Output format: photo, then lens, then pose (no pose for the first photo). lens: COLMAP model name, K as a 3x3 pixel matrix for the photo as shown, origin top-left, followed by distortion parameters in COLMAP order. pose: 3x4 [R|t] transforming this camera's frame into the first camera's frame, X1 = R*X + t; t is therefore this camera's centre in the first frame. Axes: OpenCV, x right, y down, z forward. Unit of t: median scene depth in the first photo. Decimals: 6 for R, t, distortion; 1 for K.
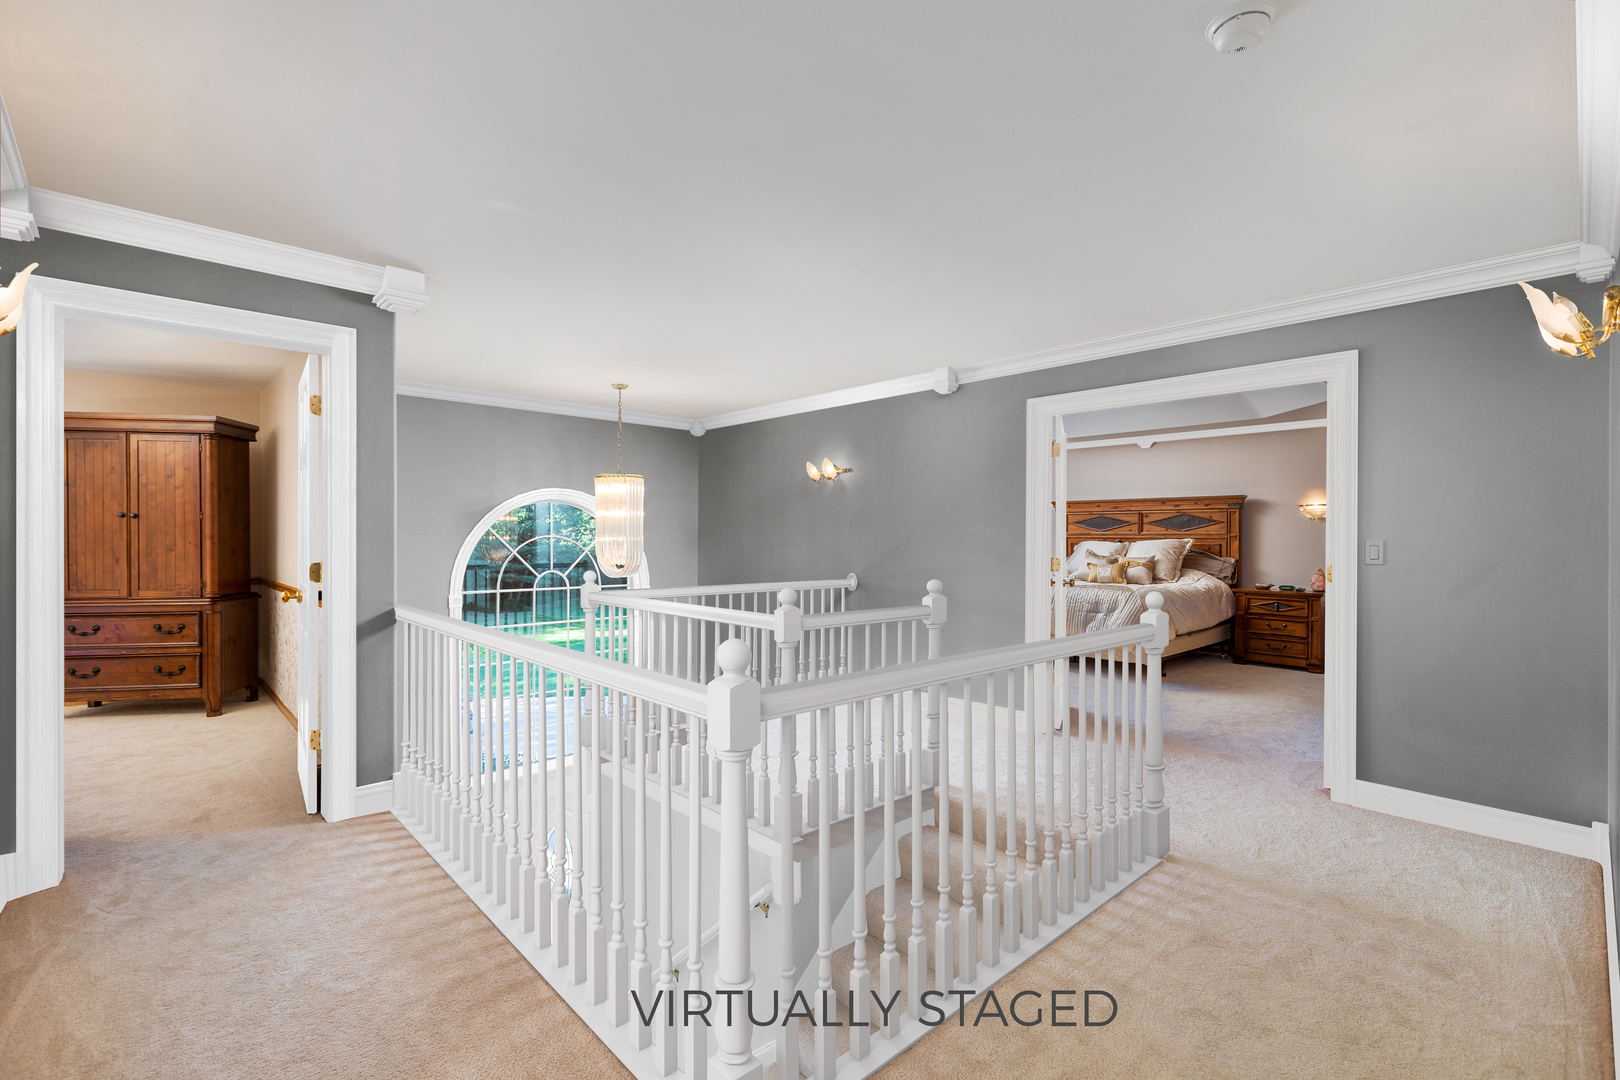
lens RADIAL K [[724.9, 0, 808.1], [0, 724.9, 534.7], [0, 0, 1]] dist [0.000624, -0.000105]
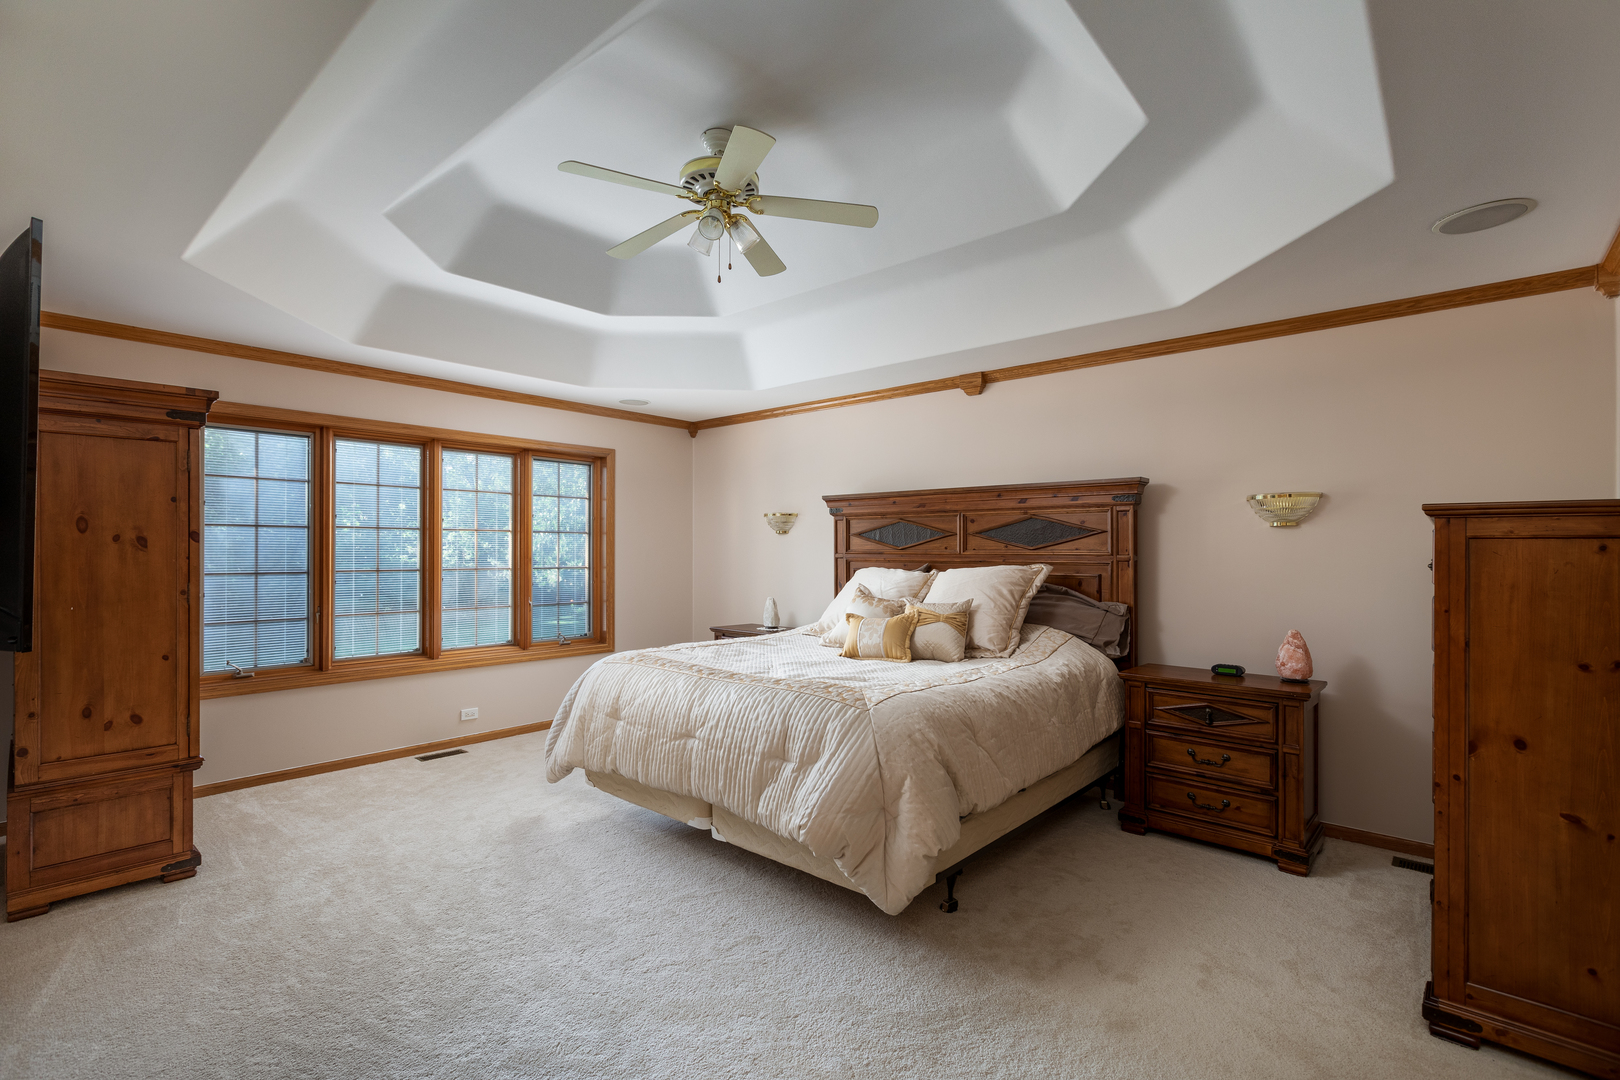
lens RADIAL K [[742.8, 0, 810.0], [0, 742.8, 540.0], [0, 0, 1]] dist [-0.001264, -0.000071]
pose [[0.995143, -0.000757, 0.098438, 0.335440], [0.001462, 0.999974, -0.007083, -0.008897], [-0.098430, 0.007192, 0.995118, 0.534326]]
